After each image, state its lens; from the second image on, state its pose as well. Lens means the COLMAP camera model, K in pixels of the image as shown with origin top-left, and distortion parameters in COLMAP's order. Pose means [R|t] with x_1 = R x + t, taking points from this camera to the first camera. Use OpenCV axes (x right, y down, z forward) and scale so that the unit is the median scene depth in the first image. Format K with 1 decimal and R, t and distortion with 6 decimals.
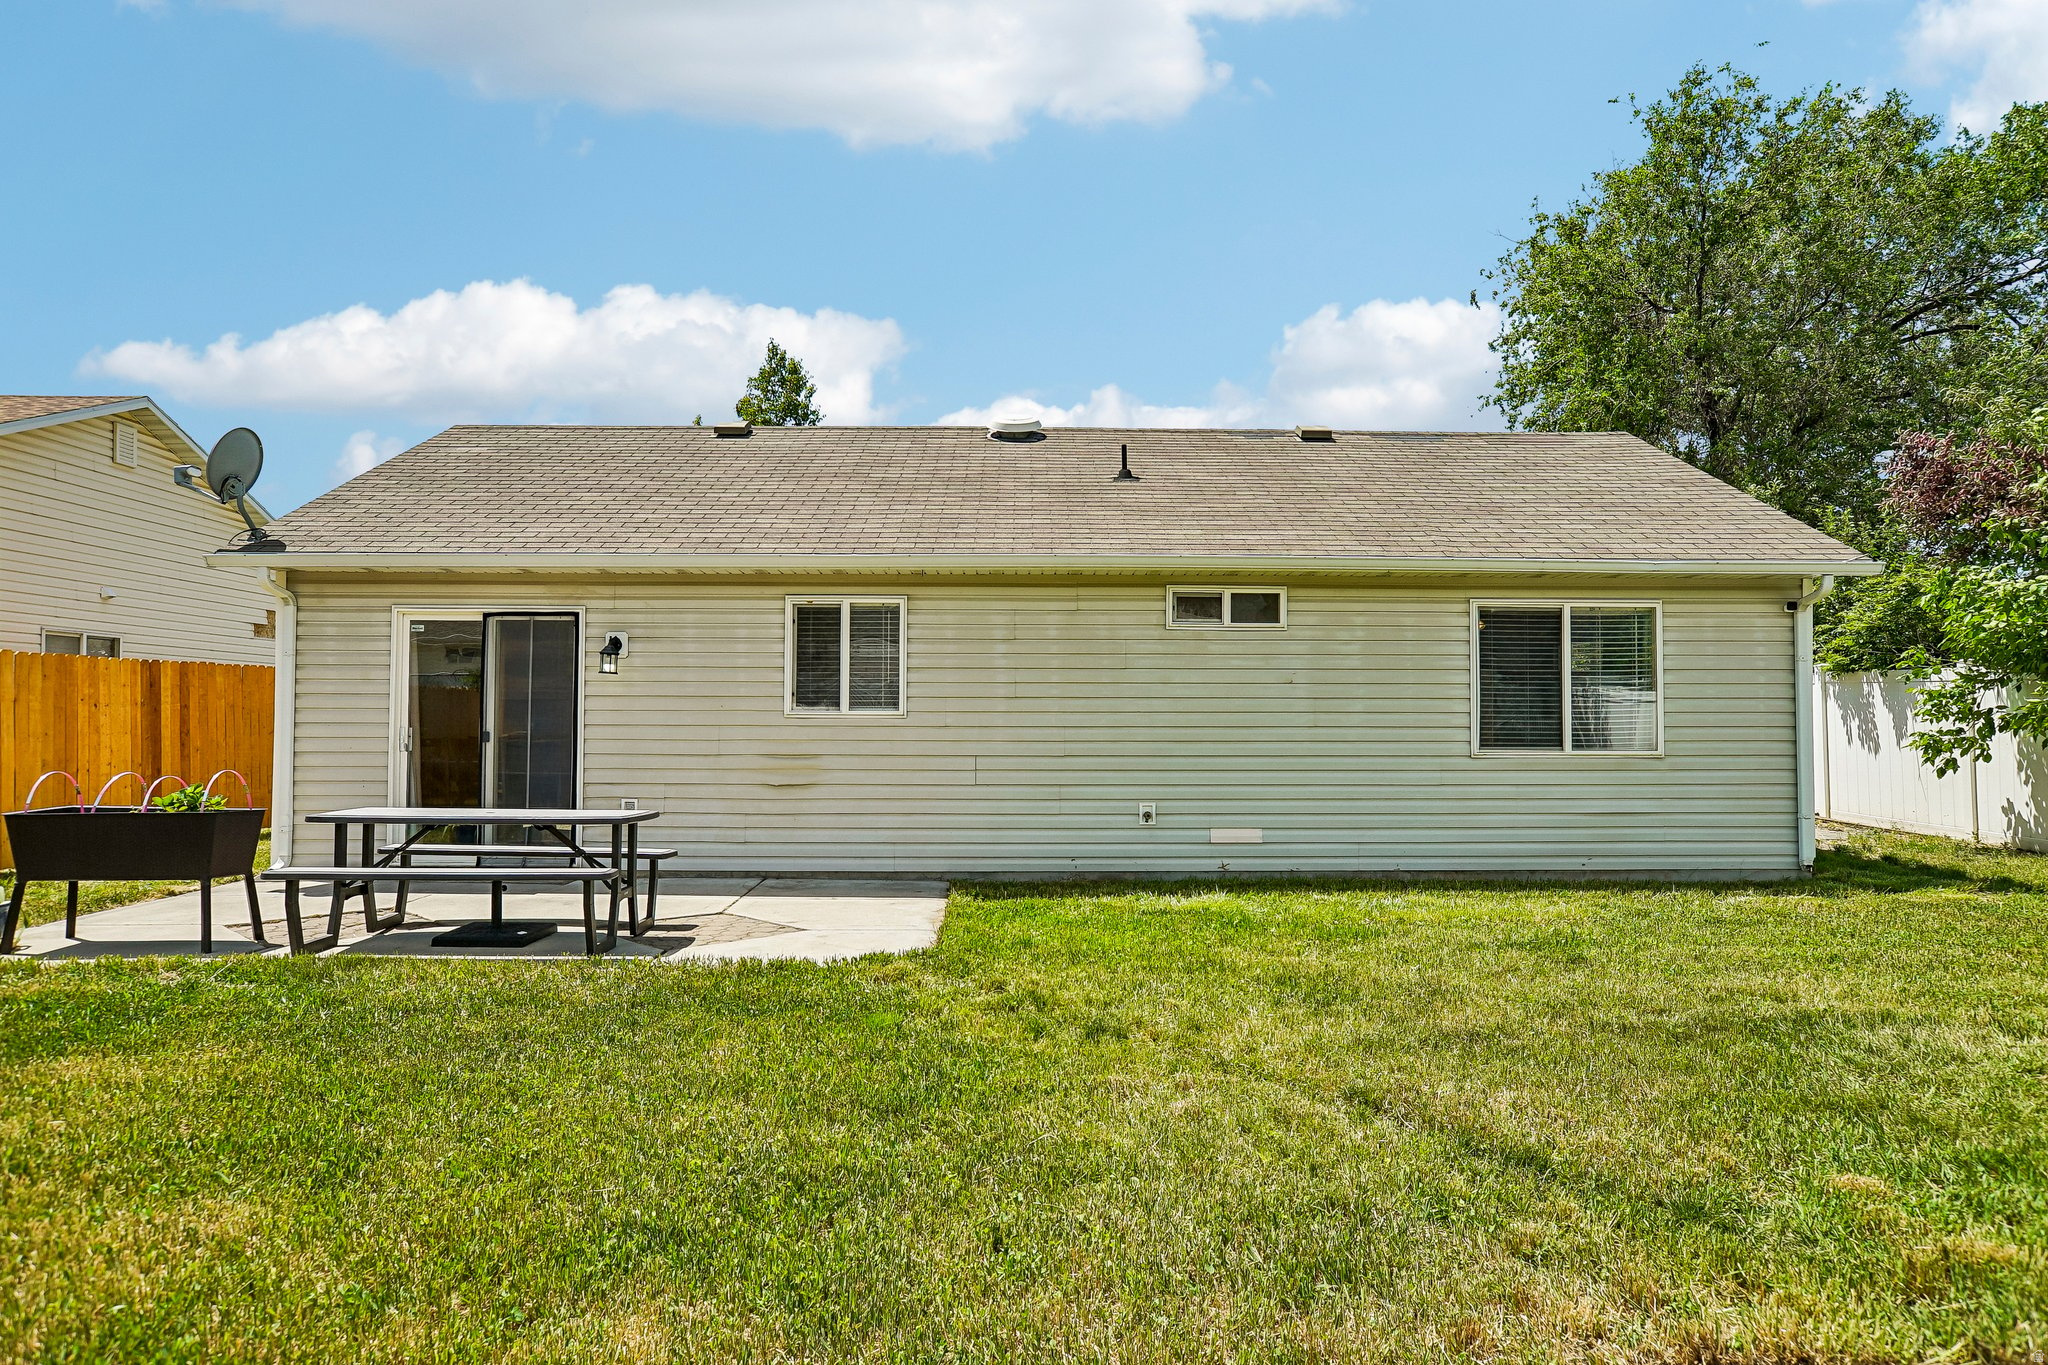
lens RADIAL K [[1221.8, 0, 1019.7], [0, 1221.8, 689.8], [0, 0, 1]] dist [-0.020659, 0.006399]
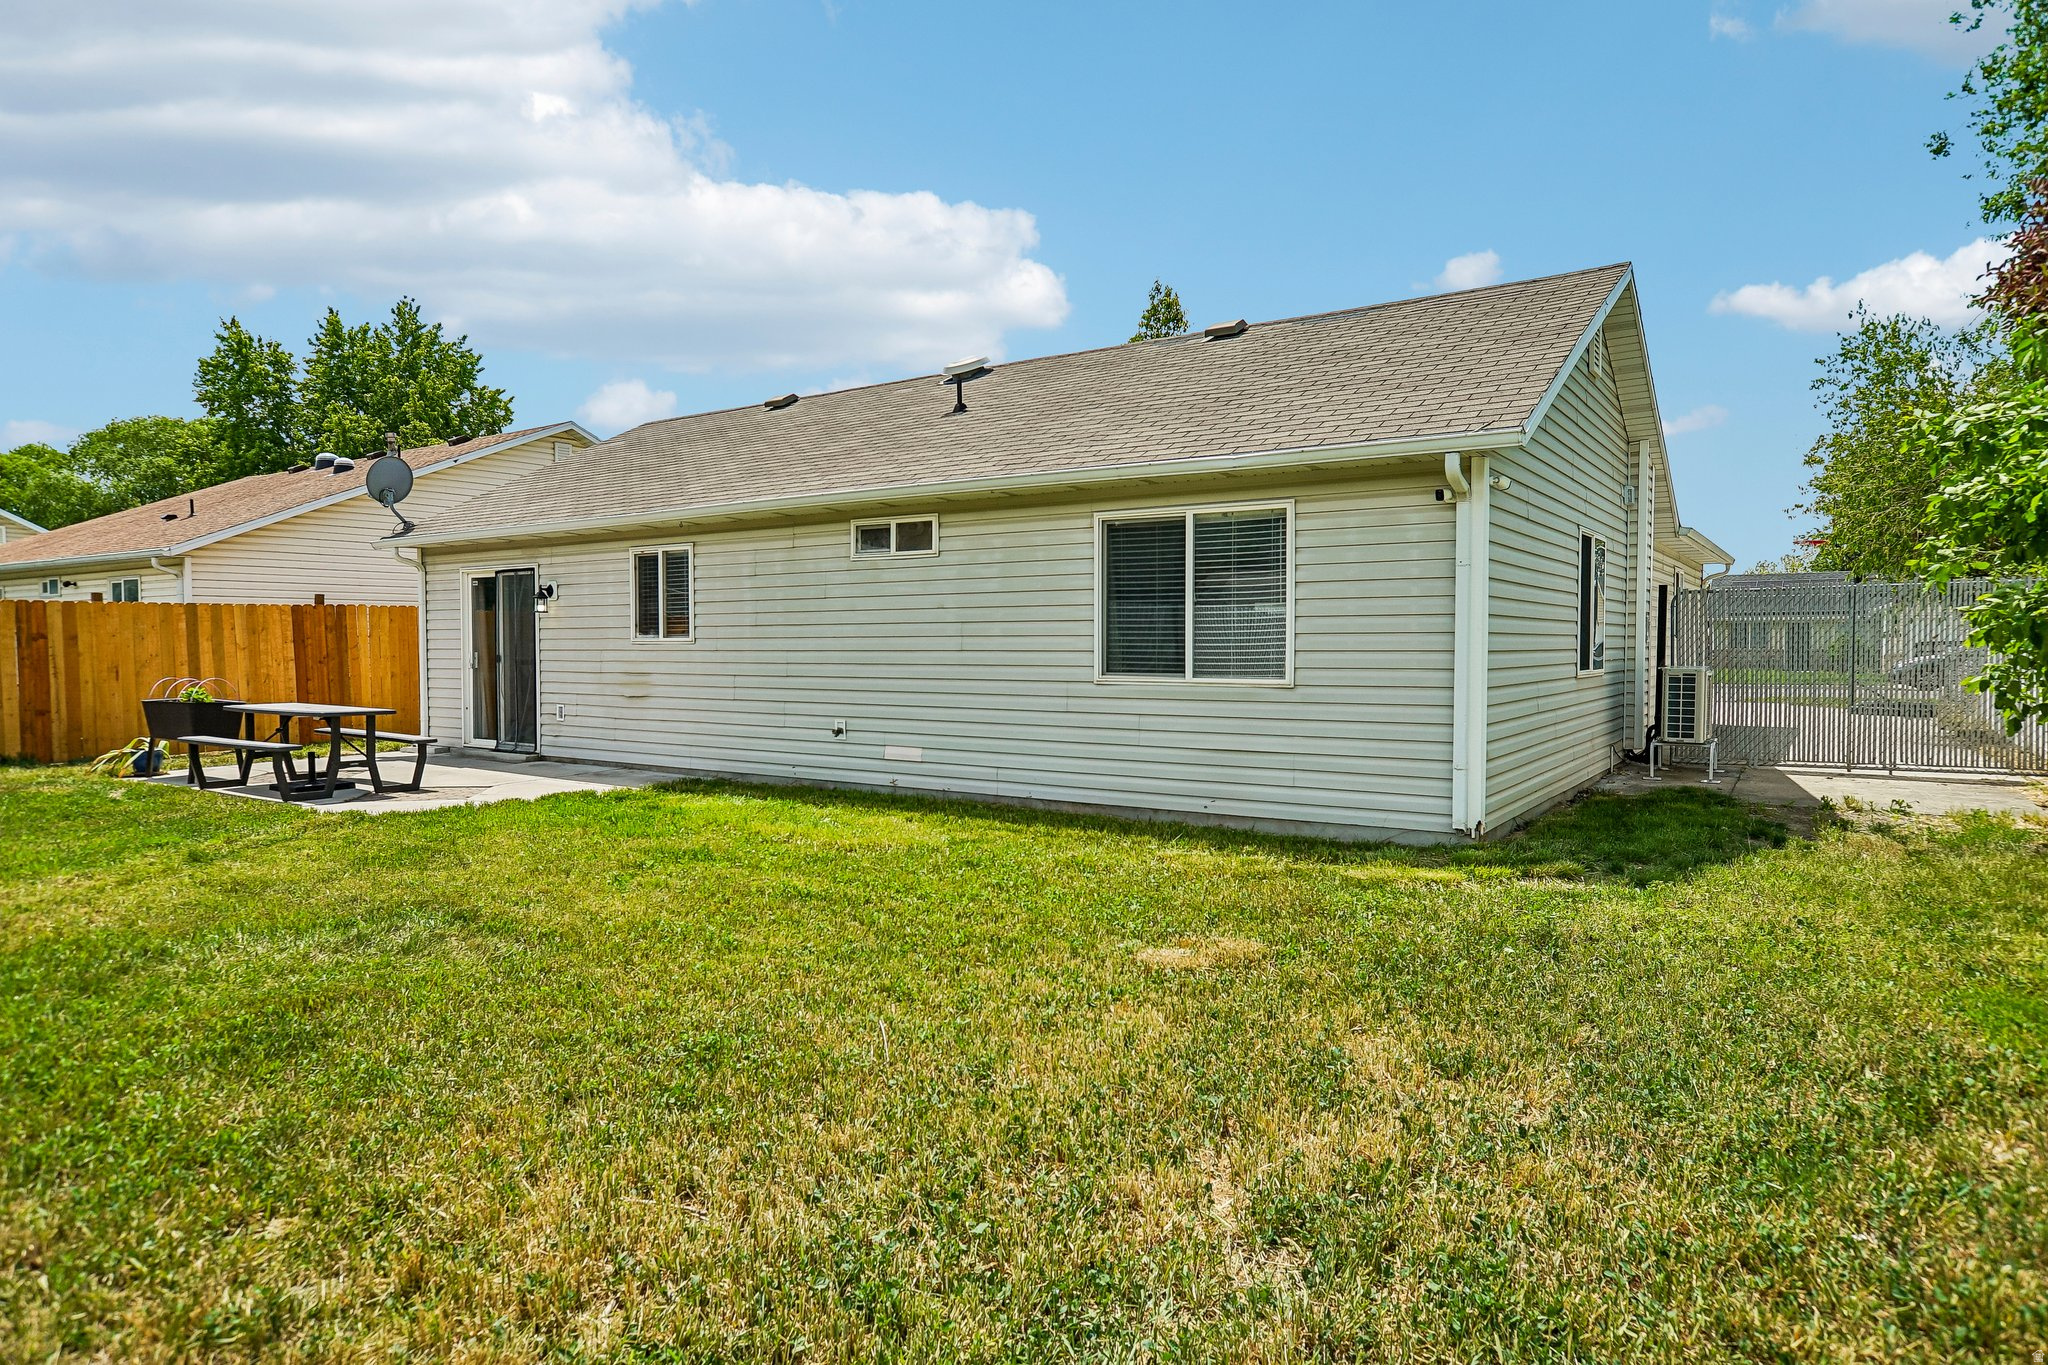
lens RADIAL K [[1221.8, 0, 1002.7], [0, 1221.8, 664.4], [0, 0, 1]] dist [-0.020659, 0.006399]
pose [[0.803747, 0.006709, -0.594933, 0.872350], [0.028795, 0.998326, 0.050159, -0.008162], [0.594274, -0.057446, 0.802209, 0.207308]]
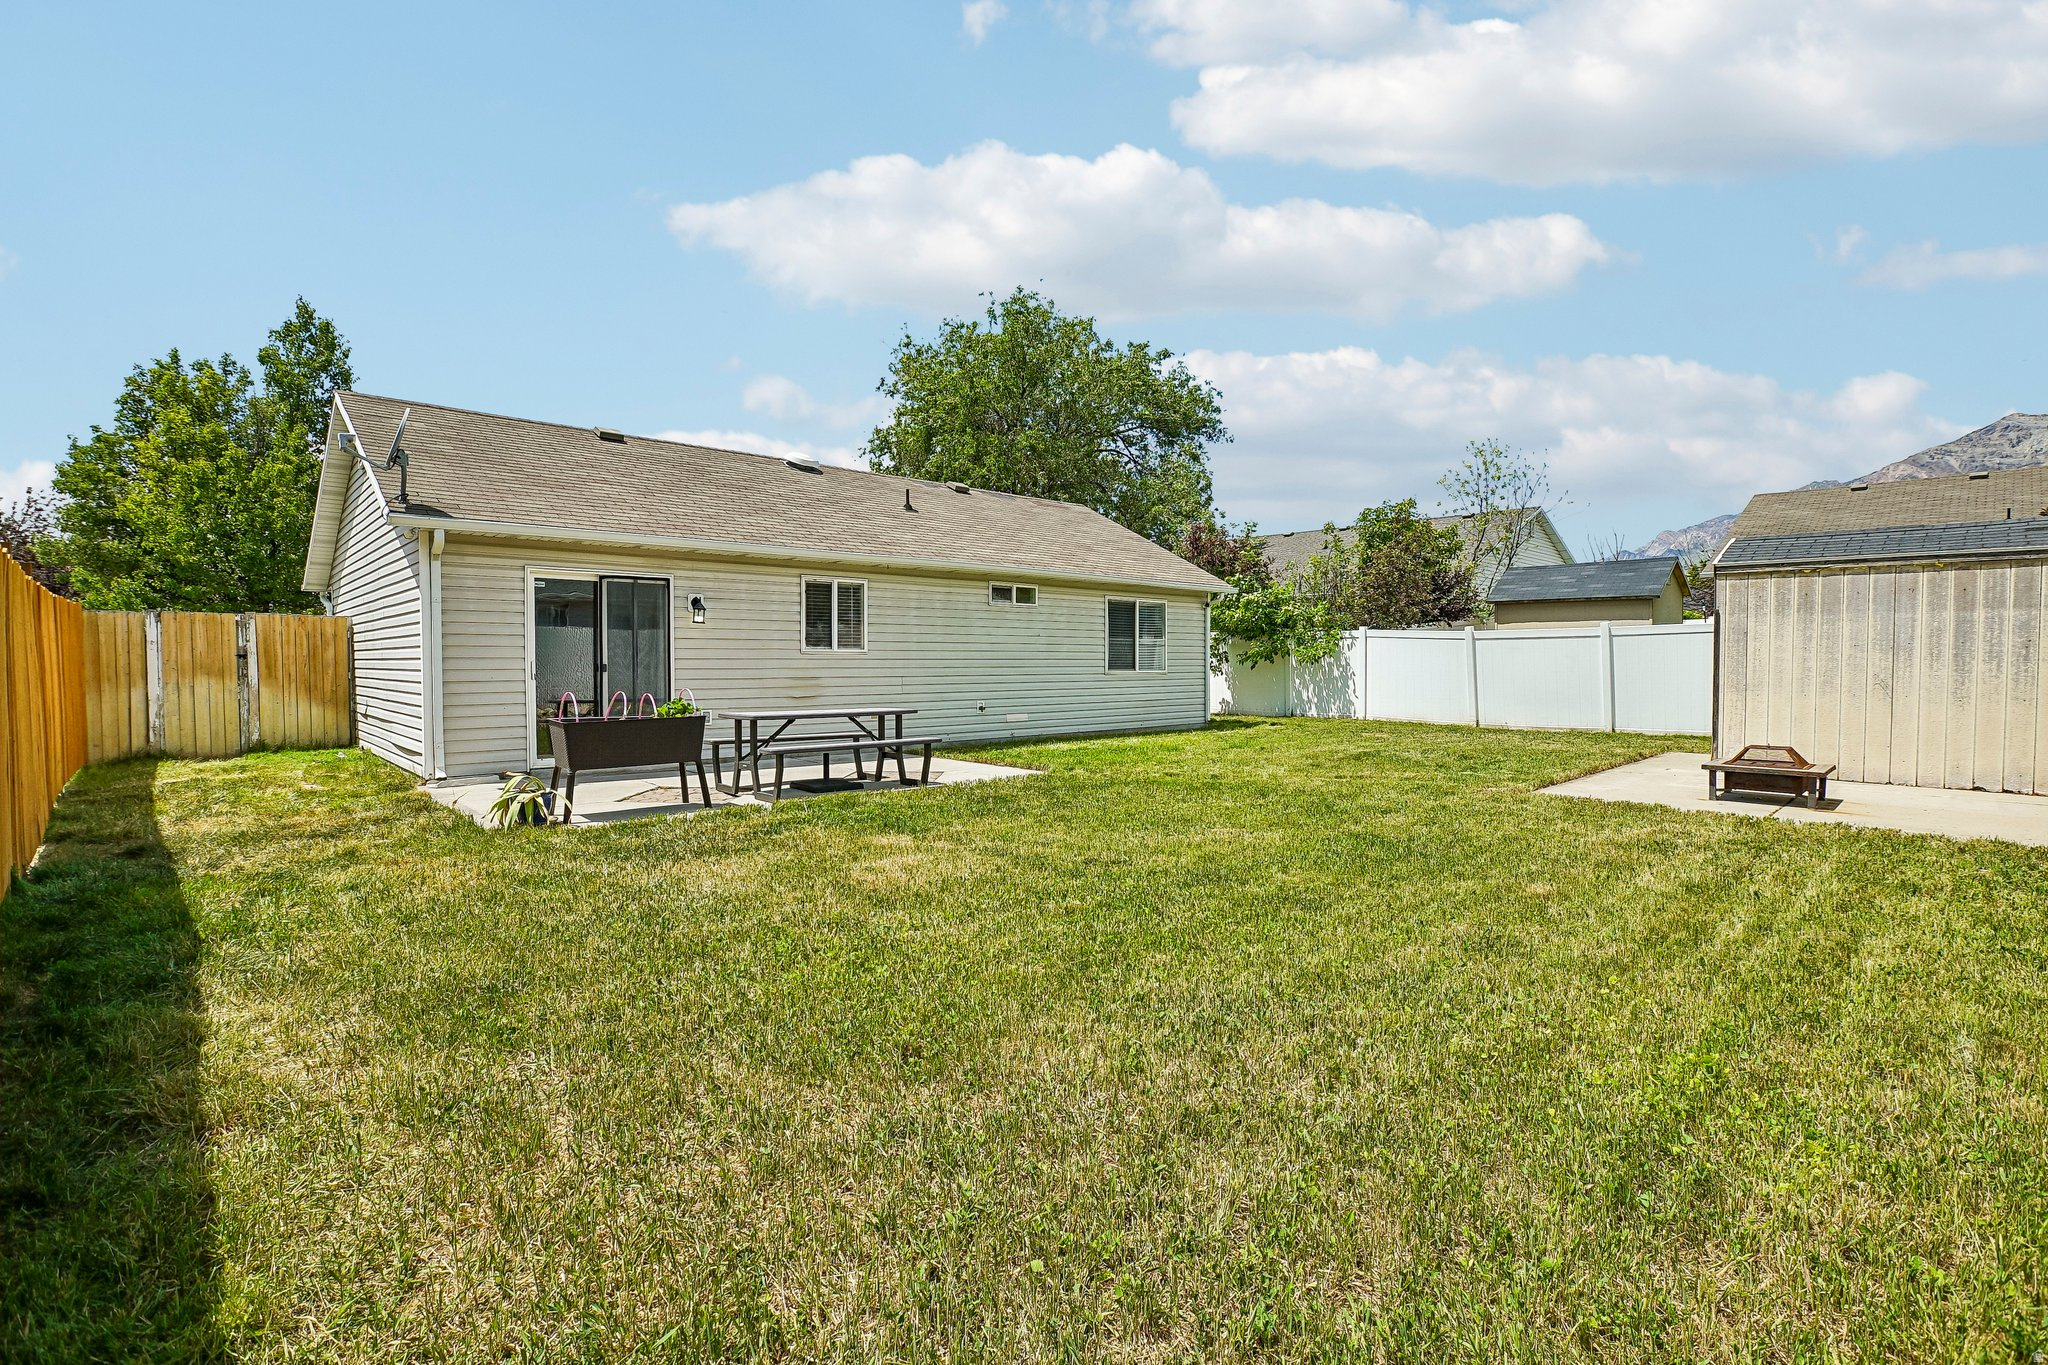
lens RADIAL K [[946.1, 0, 1012.9], [0, 946.1, 676.8], [0, 0, 1]] dist [-0.034215, 0.012471]
pose [[0.752409, -0.013816, 0.658551, -0.777519], [-0.016841, 0.999050, 0.040201, -0.000698], [-0.658481, -0.041338, 0.751461, -0.079613]]
